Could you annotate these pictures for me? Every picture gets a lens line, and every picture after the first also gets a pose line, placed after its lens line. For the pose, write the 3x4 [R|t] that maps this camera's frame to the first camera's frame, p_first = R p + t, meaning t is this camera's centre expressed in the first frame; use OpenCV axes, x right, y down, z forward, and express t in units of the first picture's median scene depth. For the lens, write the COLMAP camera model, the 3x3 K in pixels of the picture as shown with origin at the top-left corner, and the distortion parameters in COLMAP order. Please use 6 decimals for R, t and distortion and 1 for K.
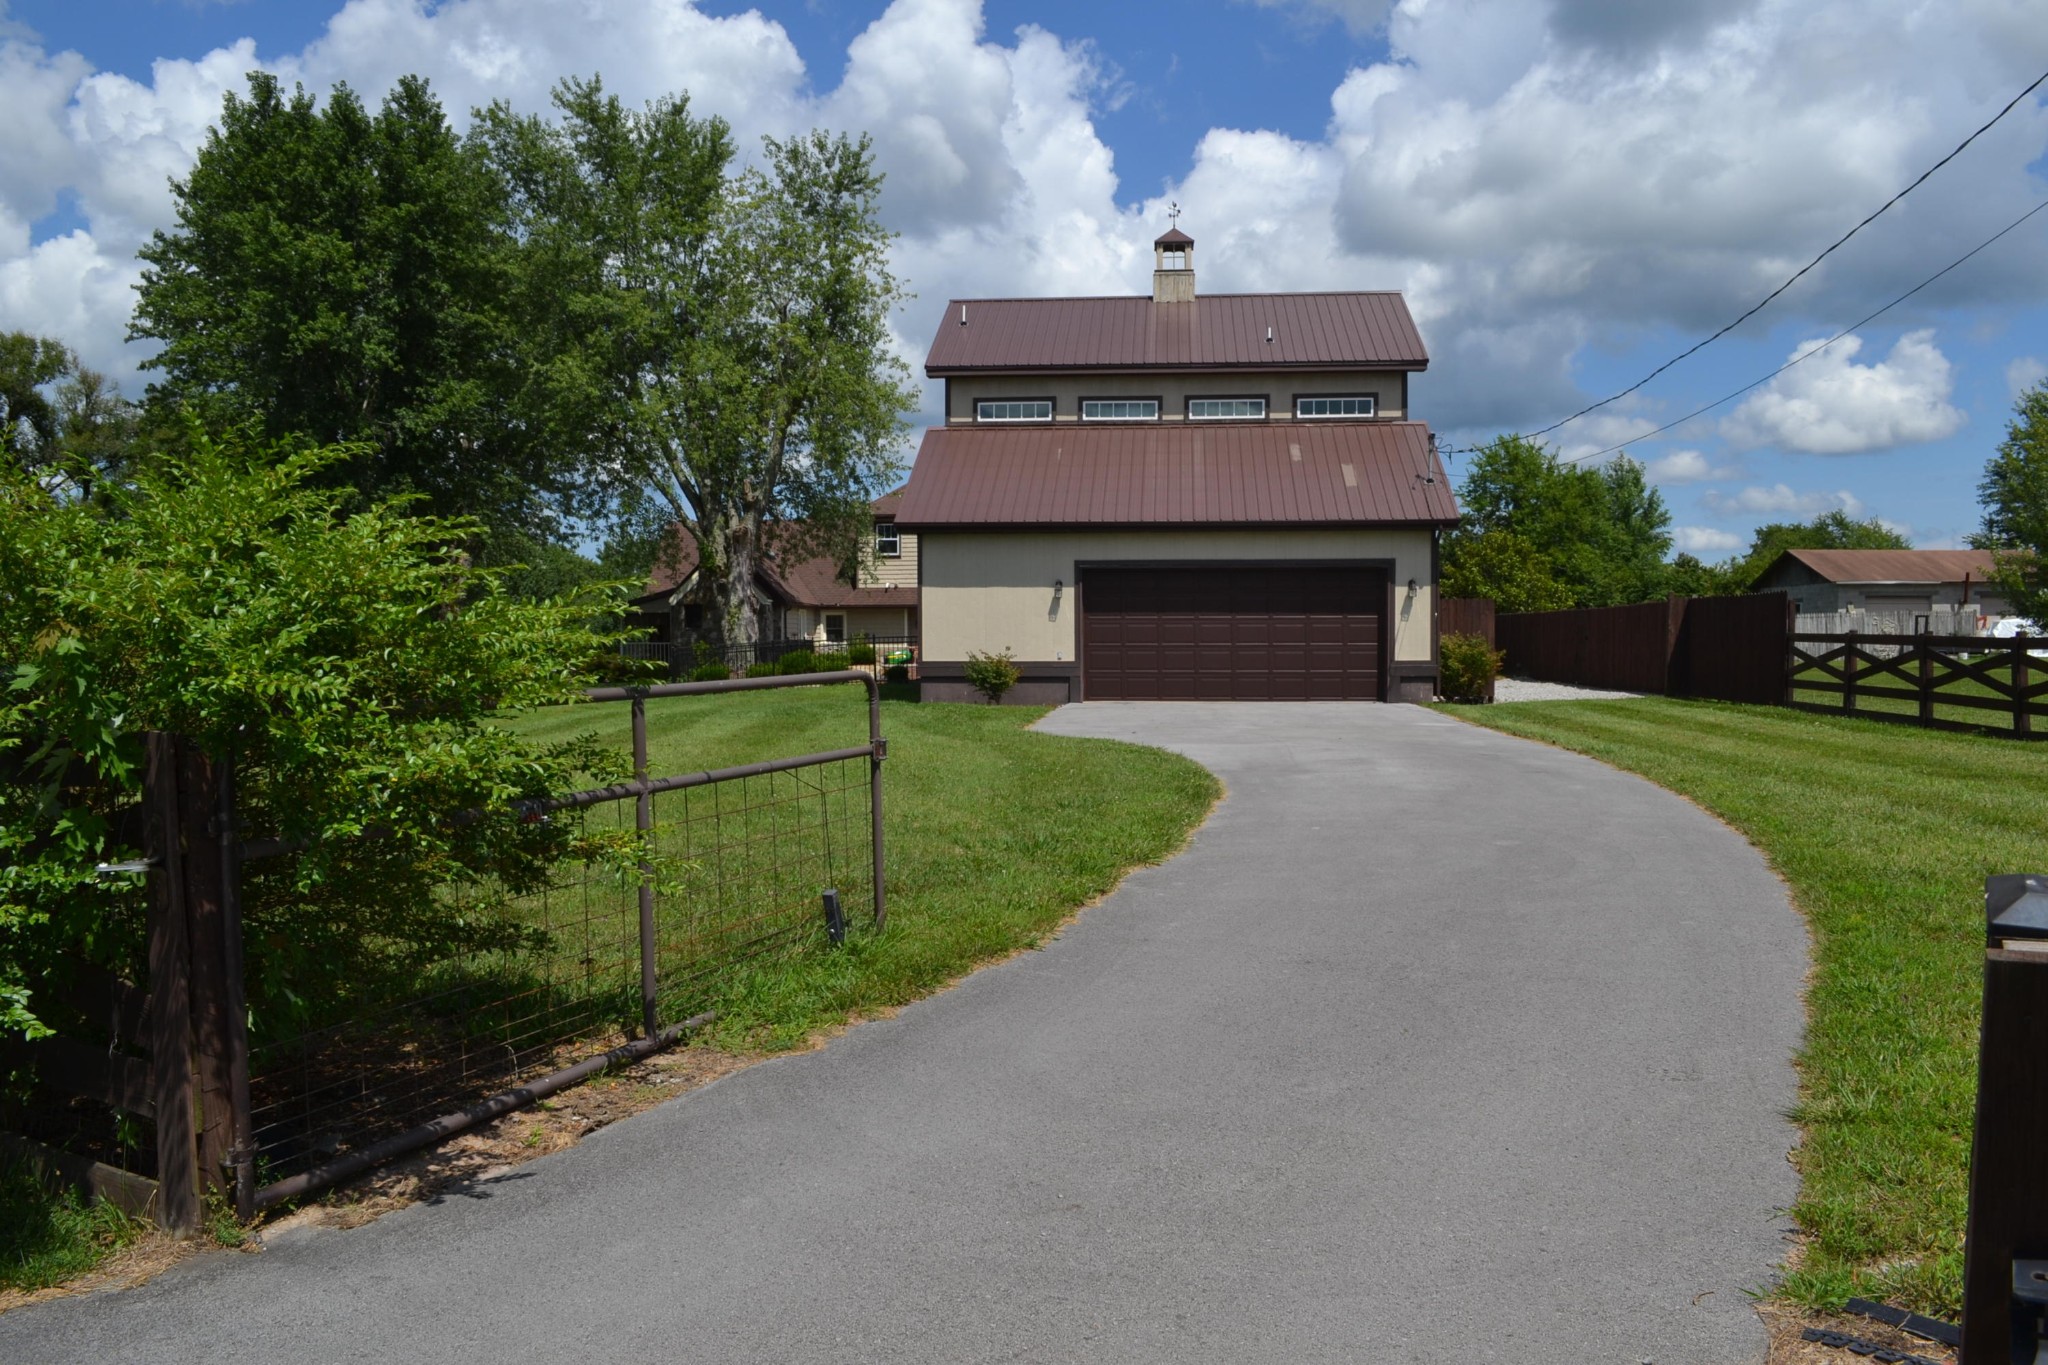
lens RADIAL K [[1636.5, 0, 1011.0], [0, 1636.5, 685.9], [0, 0, 1]] dist [-0.079032, 0.007878]
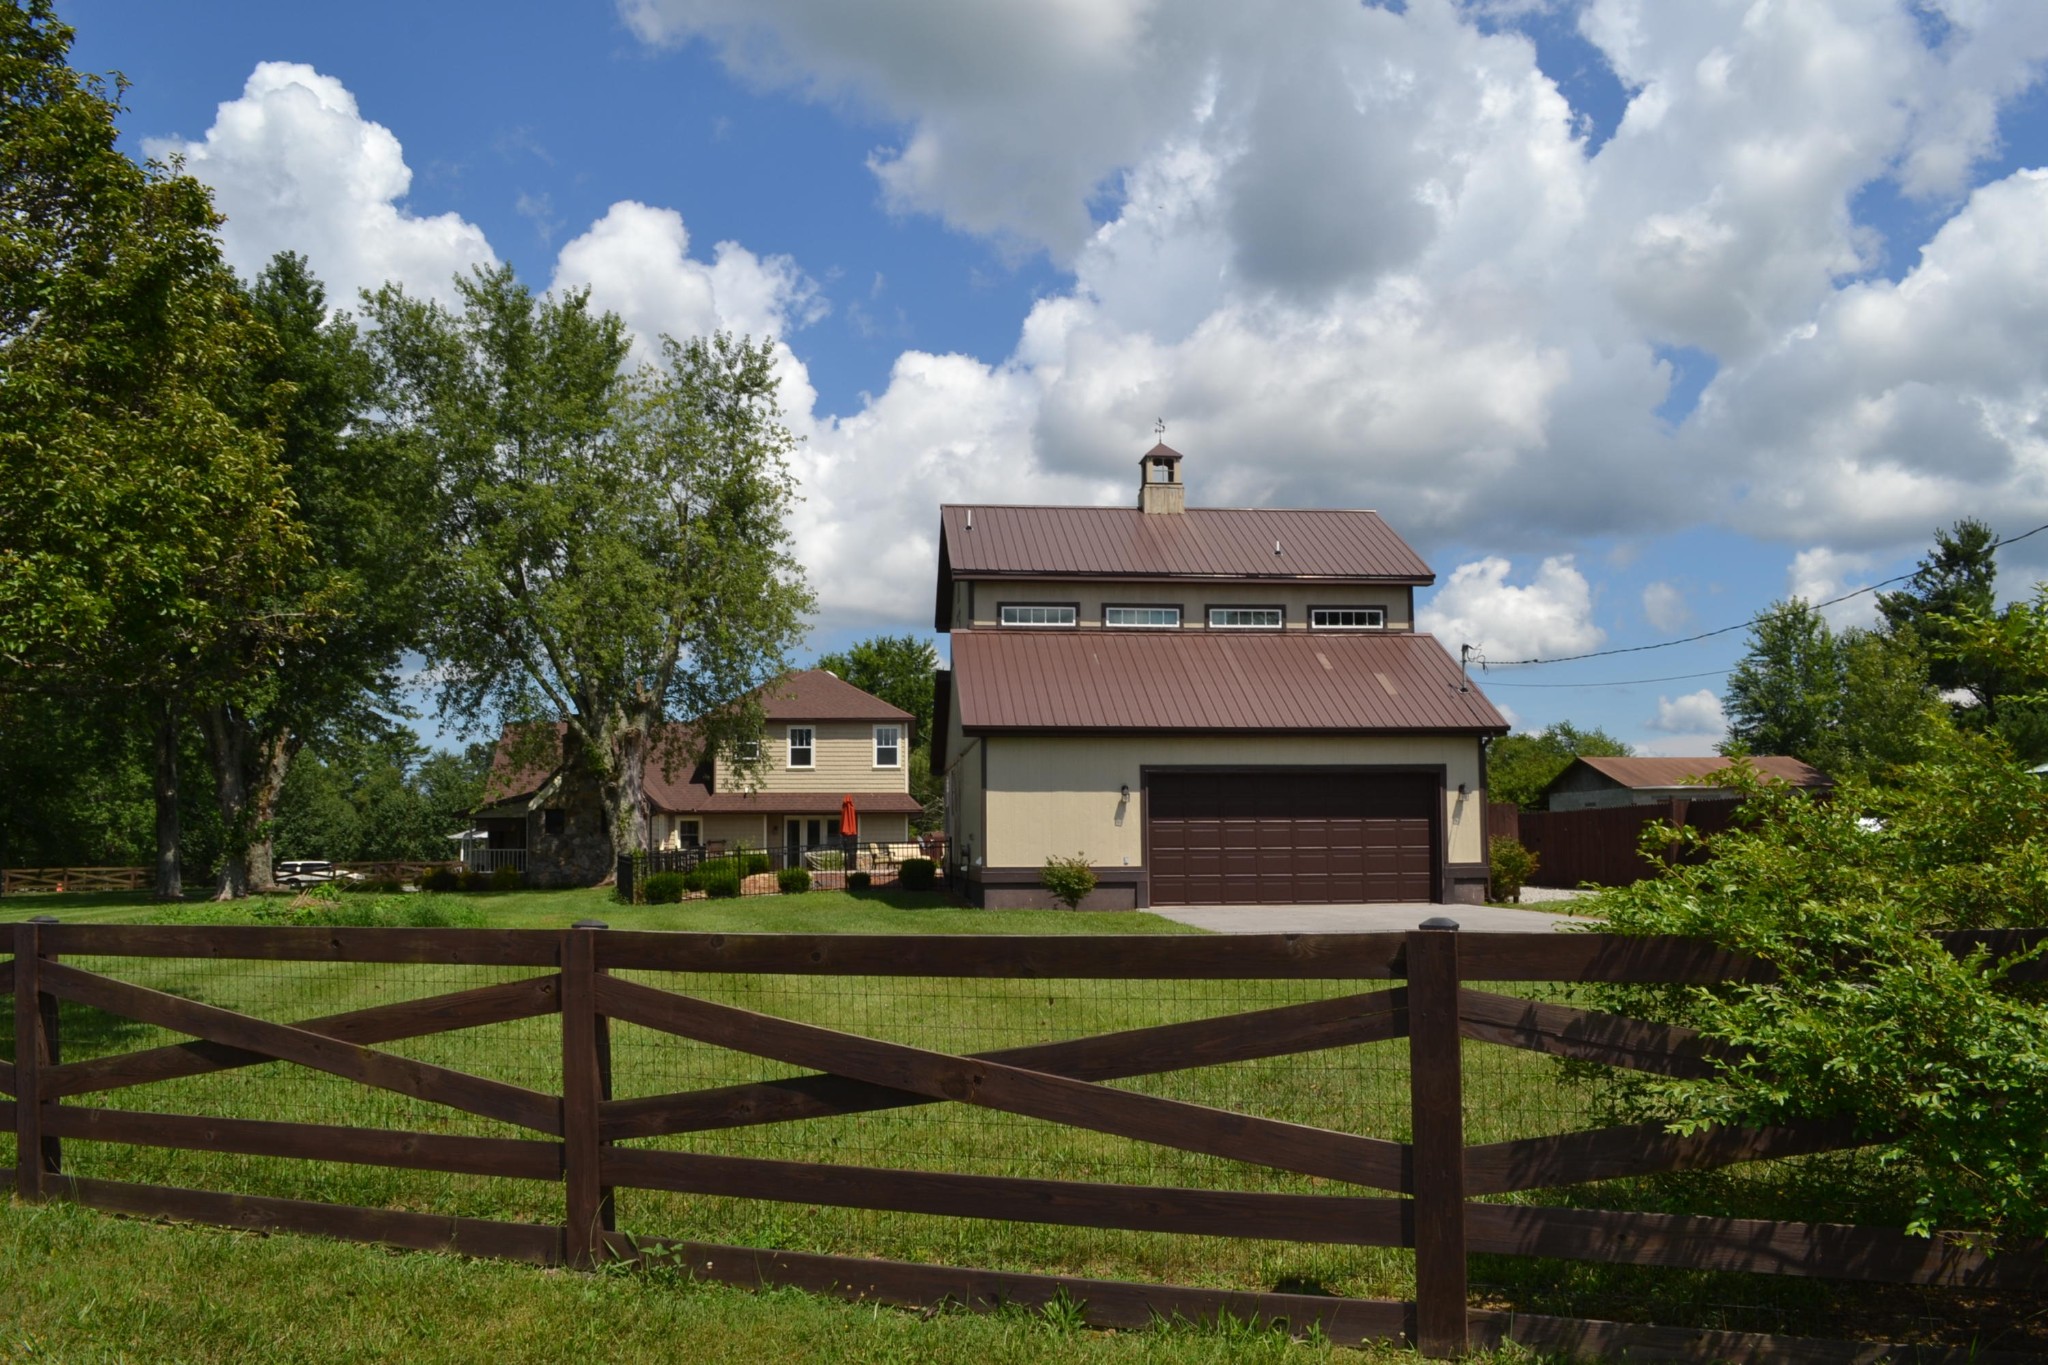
lens RADIAL K [[1636.5, 0, 1011.0], [0, 1636.5, 685.9], [0, 0, 1]] dist [-0.079032, 0.007878]
pose [[0.982508, 0.014577, 0.185649, -0.126323], [0.008929, 0.992097, -0.125158, -0.000185], [-0.186006, 0.124626, 0.974613, 0.019408]]
